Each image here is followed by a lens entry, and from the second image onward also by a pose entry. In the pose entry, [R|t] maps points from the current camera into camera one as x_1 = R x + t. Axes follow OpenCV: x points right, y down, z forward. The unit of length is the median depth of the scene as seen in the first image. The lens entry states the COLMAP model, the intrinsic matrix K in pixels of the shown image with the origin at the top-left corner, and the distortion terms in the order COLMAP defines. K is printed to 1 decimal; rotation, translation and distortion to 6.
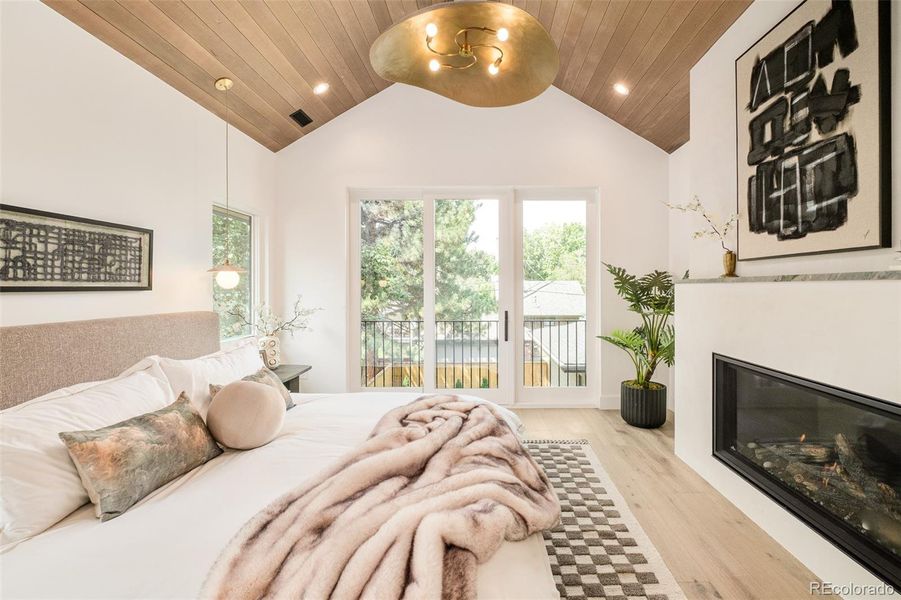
lens RADIAL K [[403.6, 0, 454.6], [0, 403.6, 290.5], [0, 0, 1]] dist [-0.001583, -0.000552]
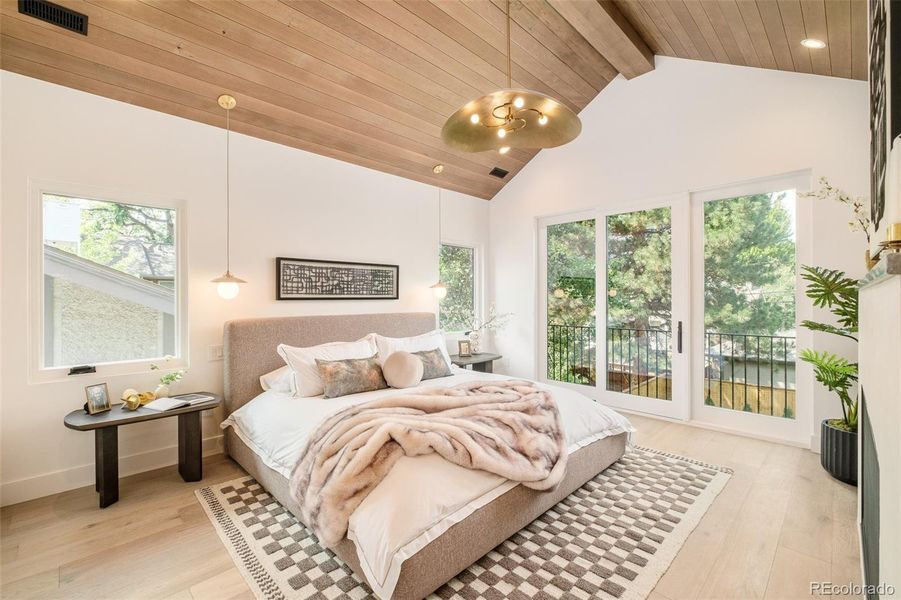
lens RADIAL K [[367.1, 0, 450.5], [0, 367.1, 300.0], [0, 0, 1]] dist [0.000779, 0.000106]
pose [[0.721069, 0.002247, -0.692859, 0.581168], [-0.002516, 0.999997, 0.000625, 0.000798], [0.692858, 0.001293, 0.721072, -0.006727]]
